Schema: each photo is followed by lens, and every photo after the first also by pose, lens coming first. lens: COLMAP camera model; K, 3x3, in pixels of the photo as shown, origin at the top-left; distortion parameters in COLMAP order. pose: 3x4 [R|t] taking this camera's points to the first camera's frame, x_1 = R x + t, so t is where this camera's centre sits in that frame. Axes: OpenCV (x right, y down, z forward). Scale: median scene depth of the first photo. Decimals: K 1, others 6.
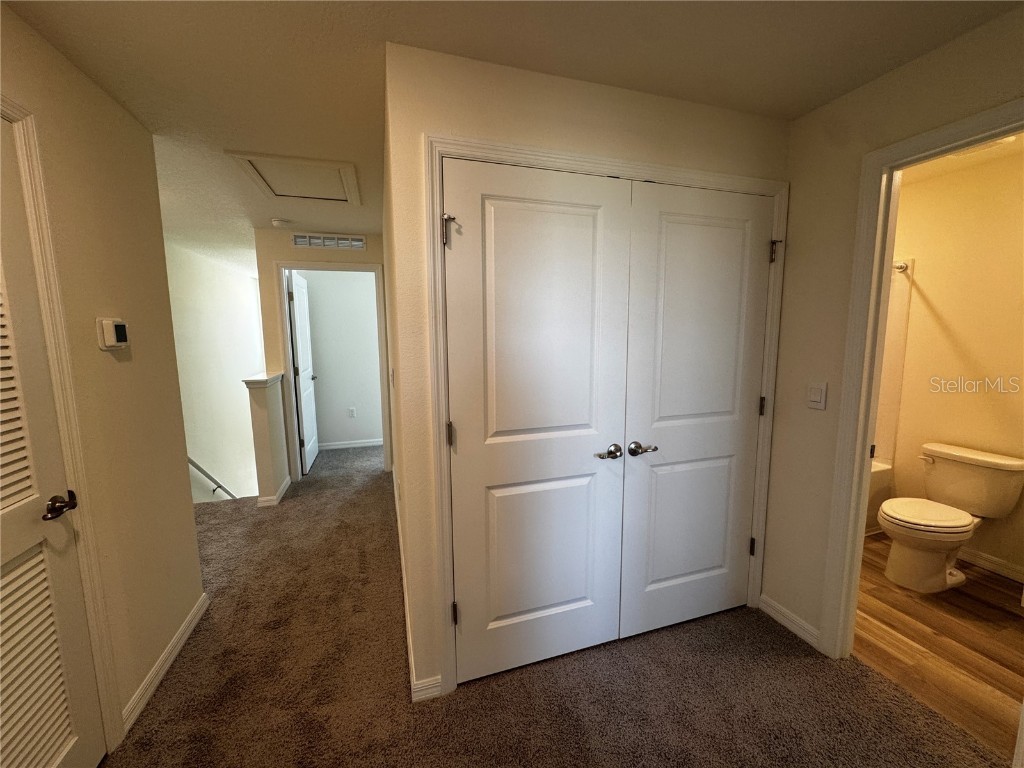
lens RADIAL K [[409.7, 0, 511.5], [0, 409.7, 381.2], [0, 0, 1]] dist [-0.001075, -0.000085]
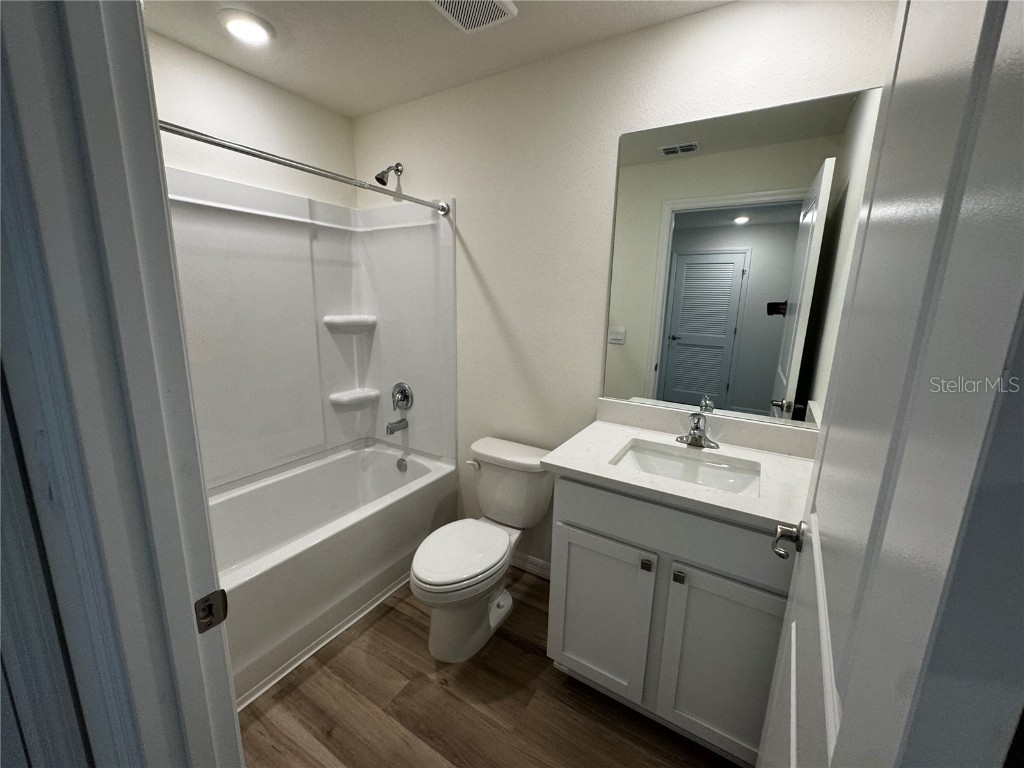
lens RADIAL K [[409.7, 0, 511.5], [0, 409.7, 381.2], [0, 0, 1]] dist [-0.001075, -0.000085]
pose [[0.757312, -0.102248, 0.644999, 0.593838], [0.046508, 0.993603, 0.102904, -0.042426], [-0.651395, -0.047933, 0.757223, 0.380561]]
